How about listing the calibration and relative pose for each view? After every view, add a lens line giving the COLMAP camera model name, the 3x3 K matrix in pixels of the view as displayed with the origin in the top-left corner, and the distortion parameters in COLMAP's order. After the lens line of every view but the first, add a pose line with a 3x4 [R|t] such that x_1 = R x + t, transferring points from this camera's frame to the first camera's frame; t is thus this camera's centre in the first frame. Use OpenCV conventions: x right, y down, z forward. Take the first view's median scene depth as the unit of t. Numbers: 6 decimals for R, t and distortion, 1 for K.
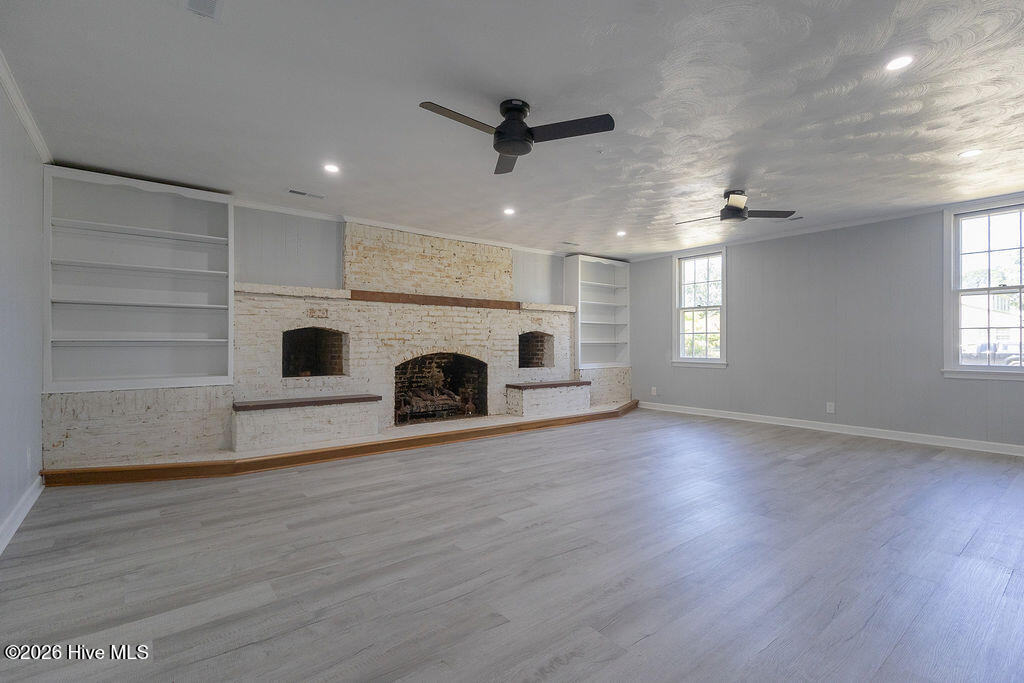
lens RADIAL K [[477.6, 0, 513.5], [0, 477.6, 336.9], [0, 0, 1]] dist [0.001842, -0.000008]
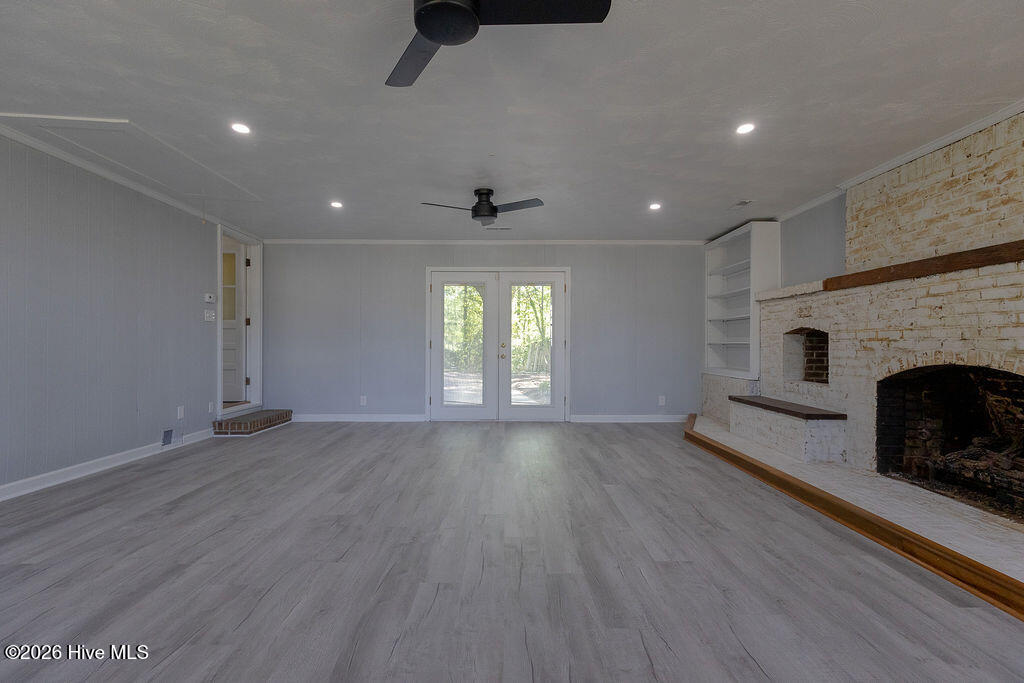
lens RADIAL K [[477.6, 0, 509.6], [0, 477.6, 345.7], [0, 0, 1]] dist [0.001842, -0.000008]
pose [[-0.623386, 0.000282, -0.781914, 0.503610], [0.006600, 0.999966, -0.004901, 0.011429], [0.781886, -0.008216, -0.623367, 0.883966]]
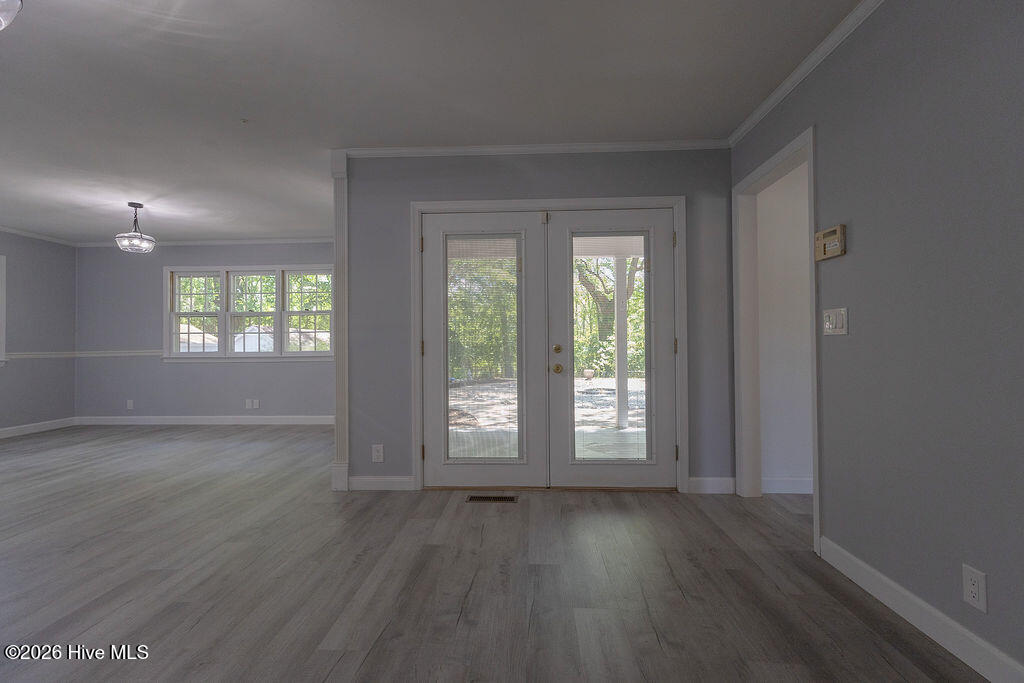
lens RADIAL K [[477.6, 0, 512.1], [0, 477.6, 340.0], [0, 0, 1]] dist [0.001842, -0.000008]
pose [[-0.642287, -0.008916, -0.766412, 0.153348], [0.002309, 0.999905, -0.013567, 0.003309], [0.766460, -0.010484, -0.642206, 0.536437]]
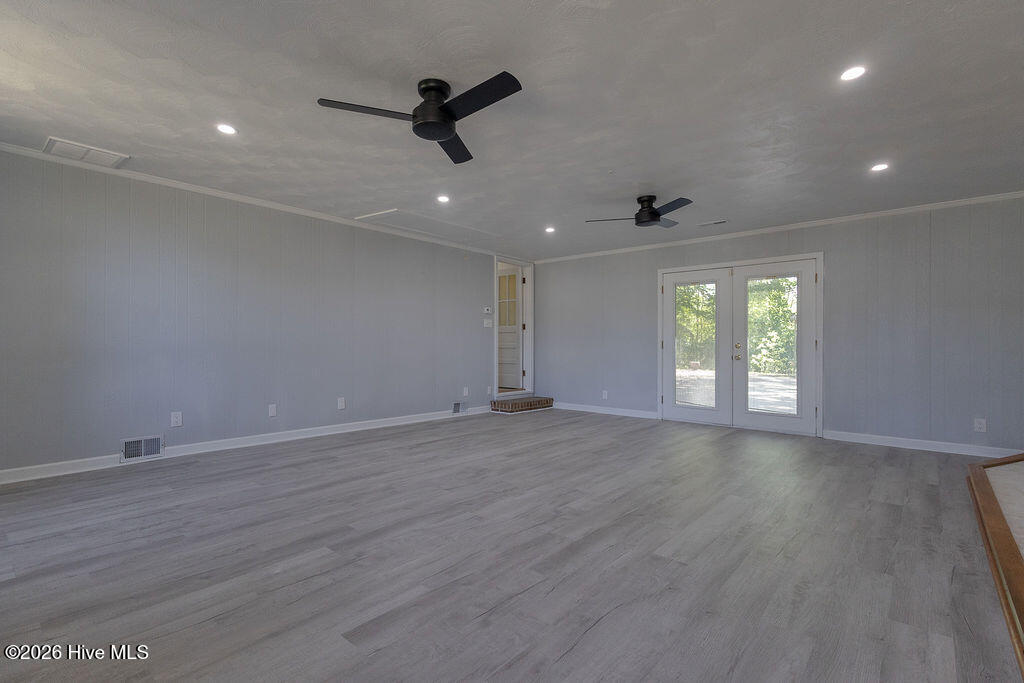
lens RADIAL K [[477.6, 0, 498.1], [0, 477.6, 347.9], [0, 0, 1]] dist [0.001842, -0.000008]
pose [[-0.987024, -0.003786, -0.160531, 0.328466], [-0.003222, 0.999988, -0.003776, 0.014750], [0.160543, -0.003210, -0.987024, 1.097109]]
